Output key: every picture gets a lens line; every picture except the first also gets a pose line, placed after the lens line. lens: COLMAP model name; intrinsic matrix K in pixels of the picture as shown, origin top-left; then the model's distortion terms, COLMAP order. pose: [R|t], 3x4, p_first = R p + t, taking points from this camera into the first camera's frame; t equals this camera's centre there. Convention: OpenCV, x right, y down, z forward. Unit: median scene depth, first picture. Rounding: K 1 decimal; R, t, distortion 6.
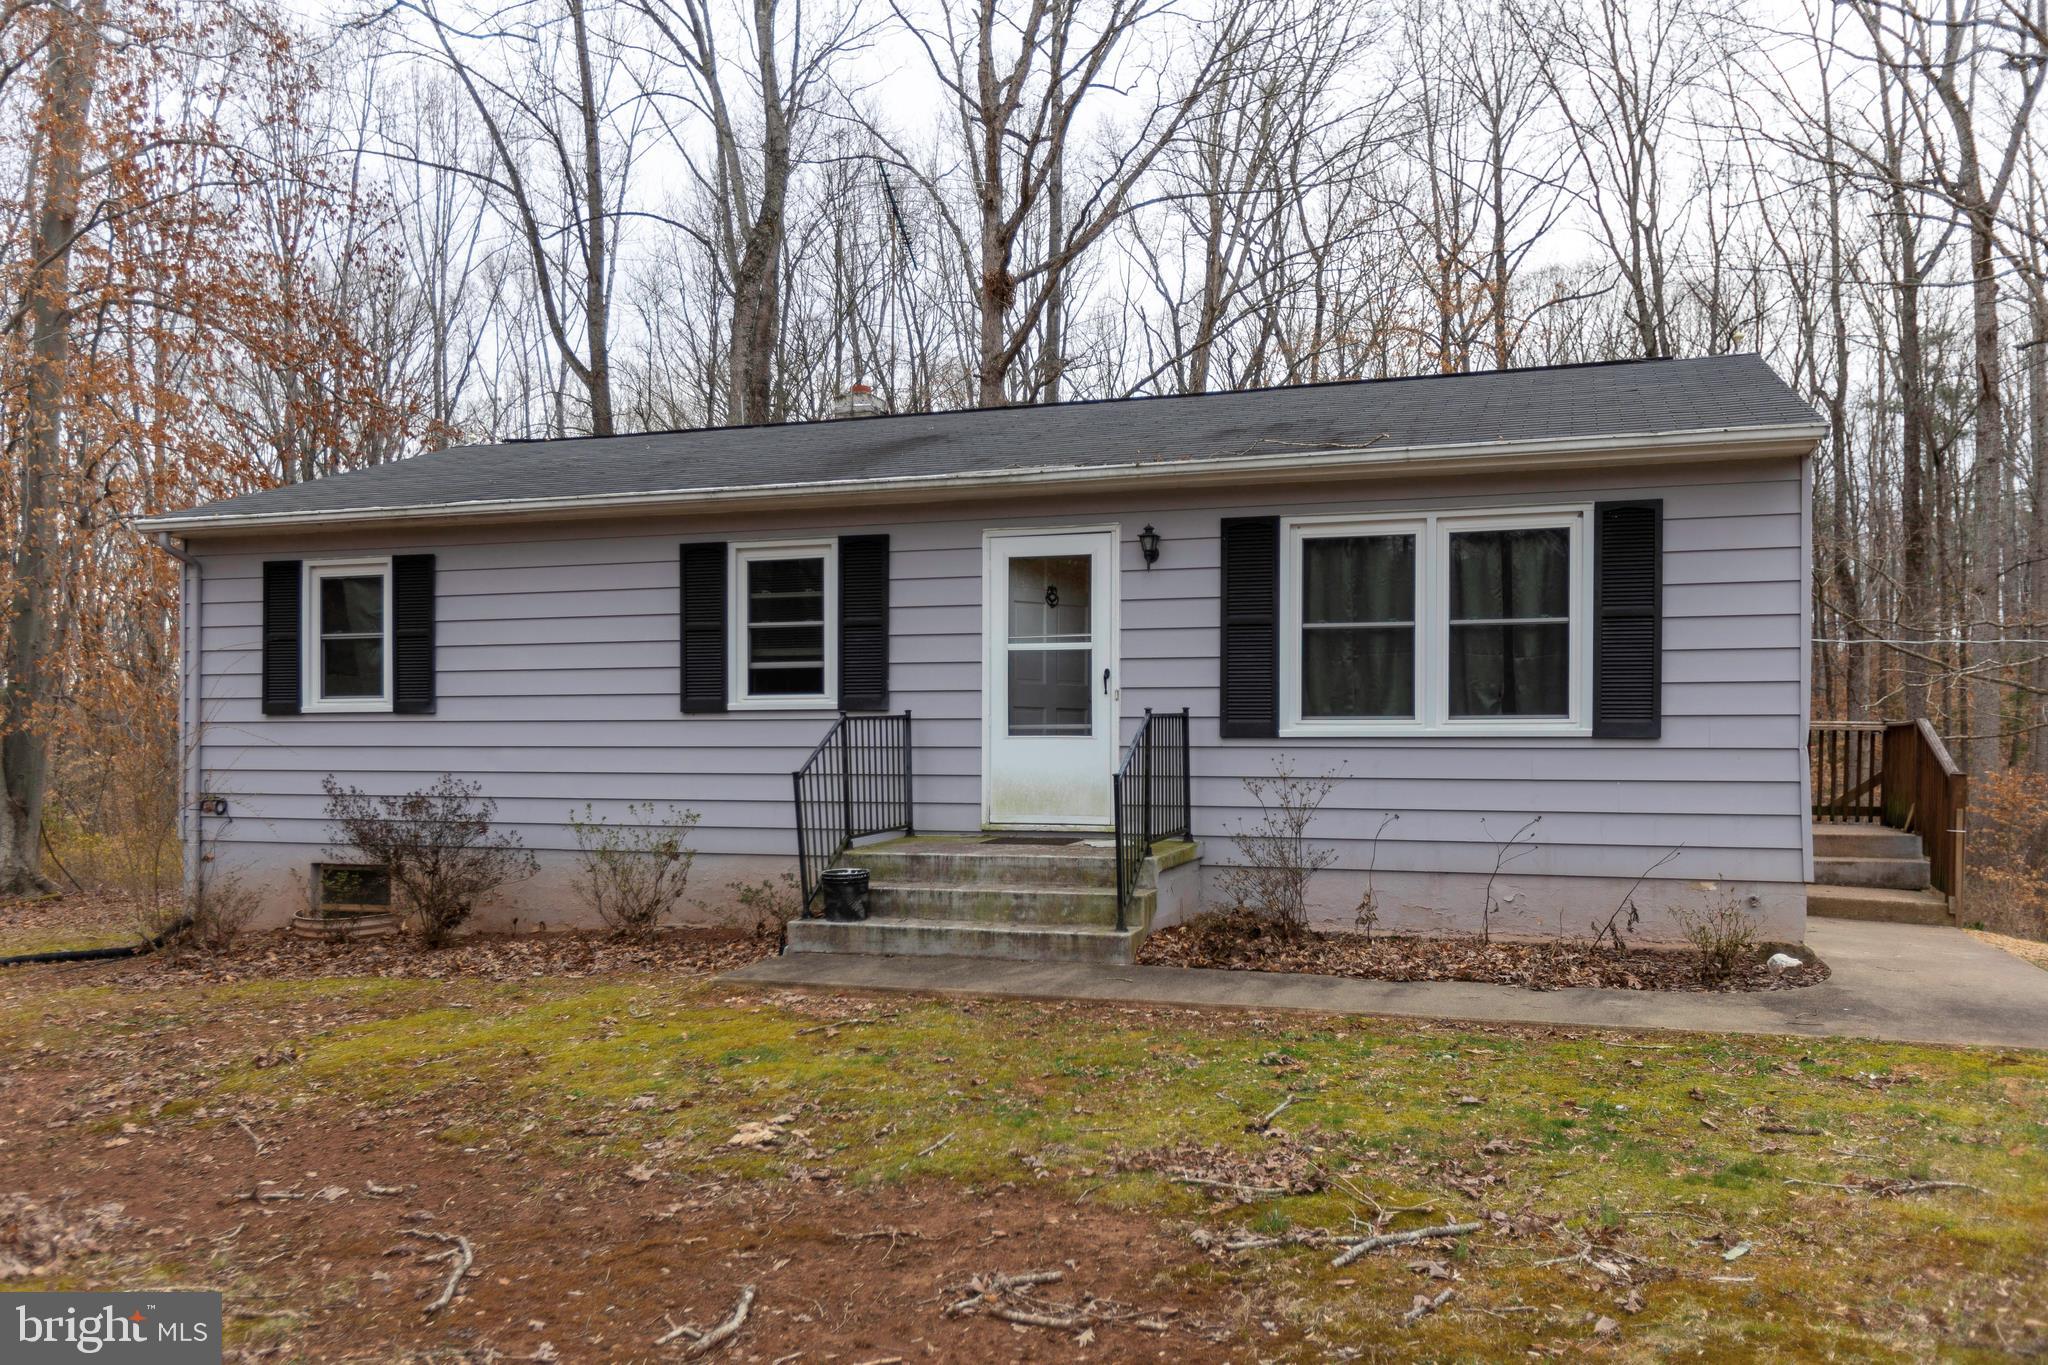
lens RADIAL K [[1598.1, 0, 1024.9], [0, 1598.1, 757.3], [0, 0, 1]] dist [0.010828, -0.001498]
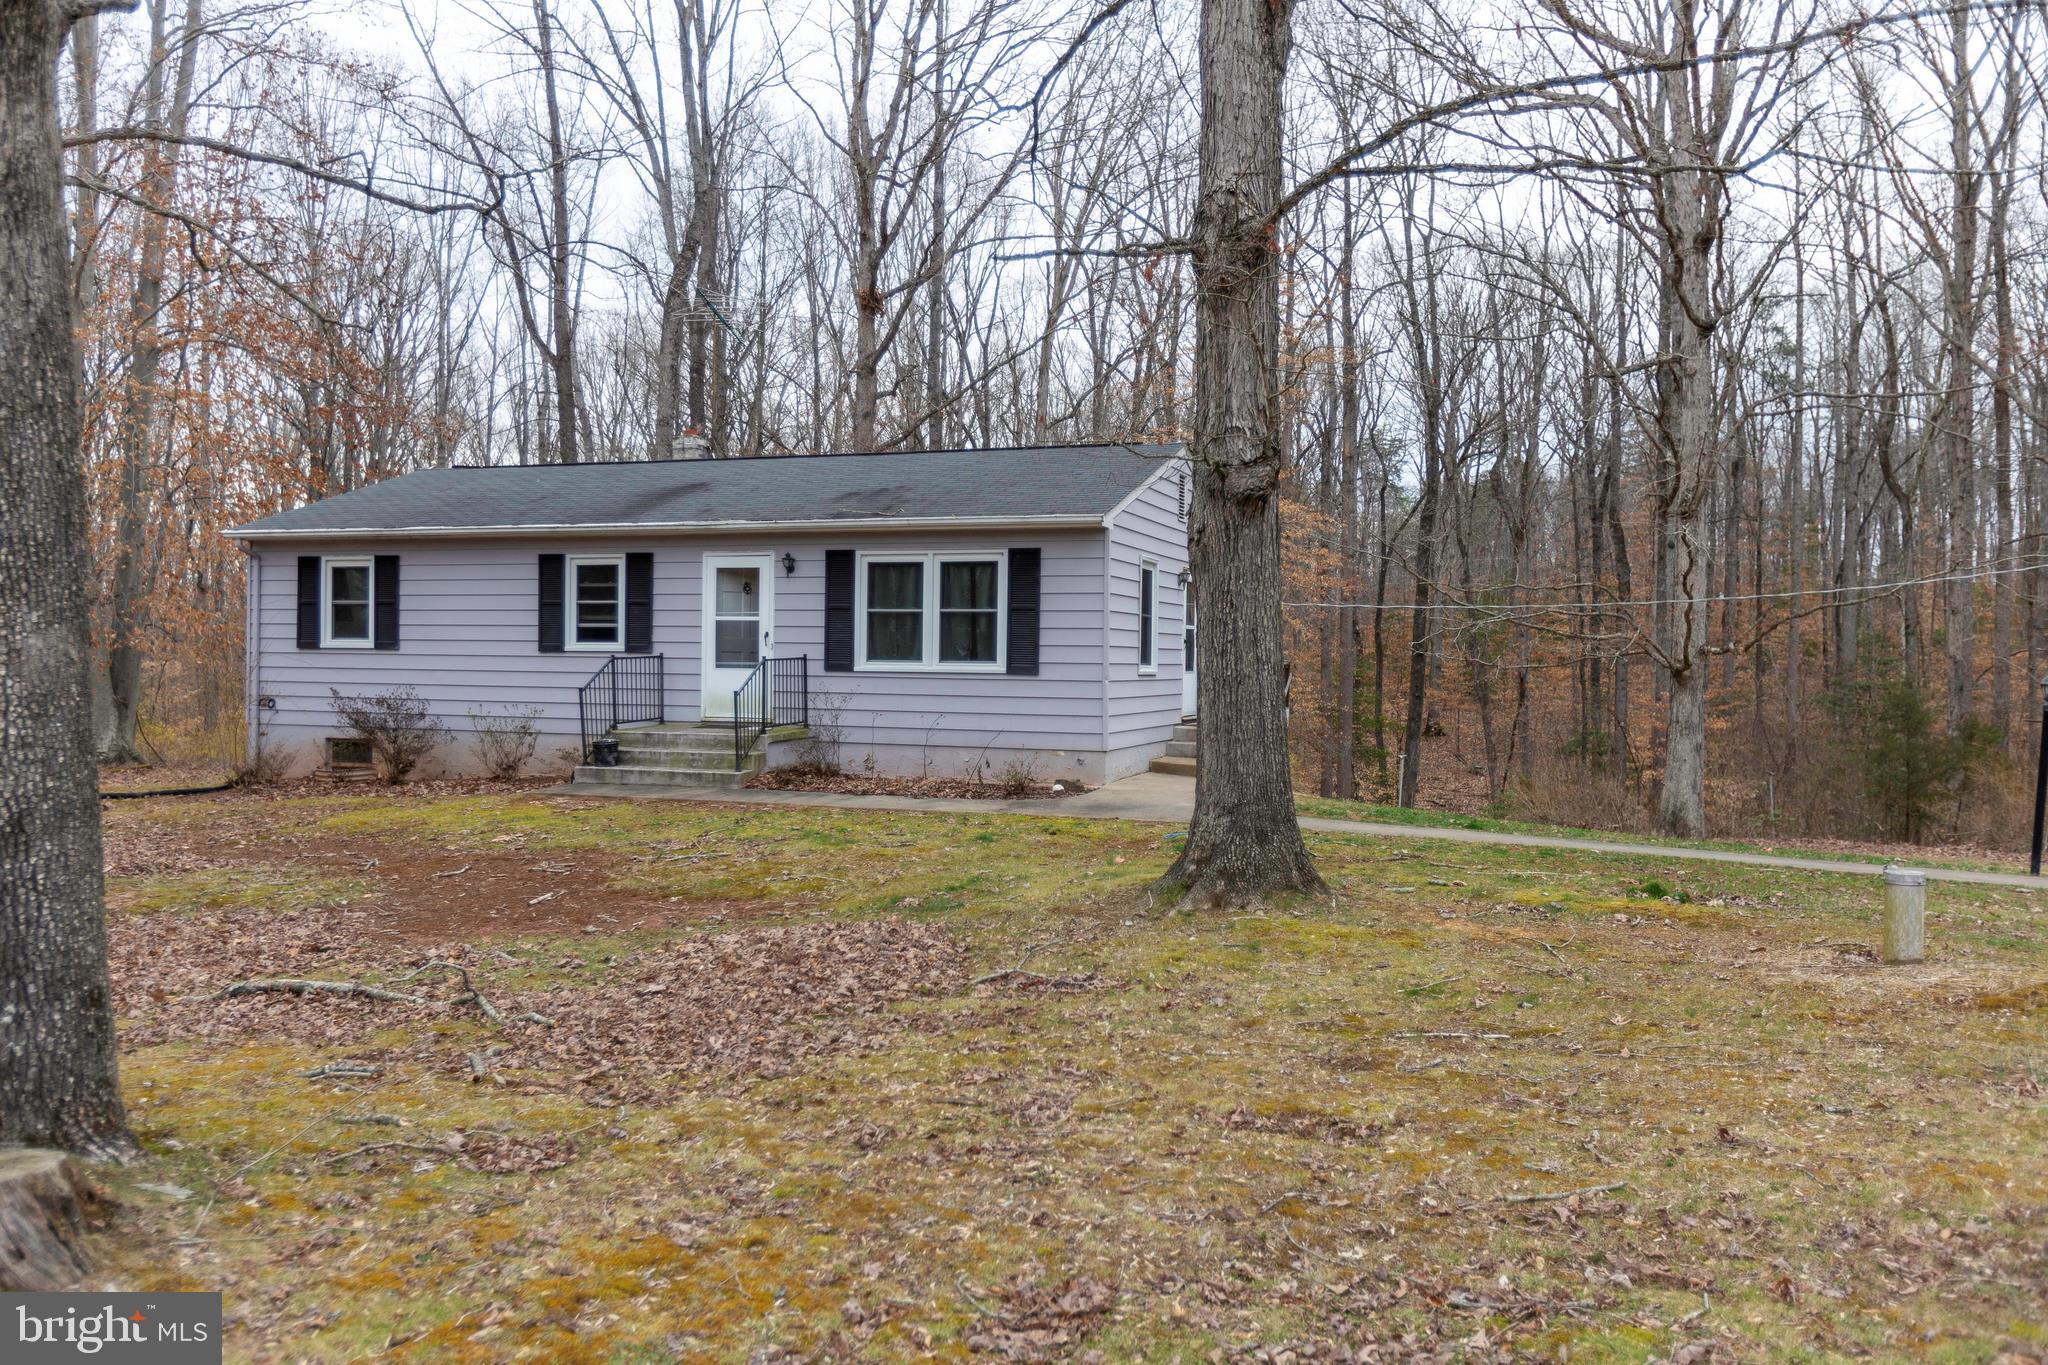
lens RADIAL K [[1598.1, 0, 1023.6], [0, 1598.1, 680.2], [0, 0, 1]] dist [0.010828, -0.001498]
pose [[0.999876, 0.010425, -0.011838, 0.342718], [-0.010306, 0.999896, 0.010085, -0.020673], [0.011942, -0.009962, 0.999879, -0.750510]]
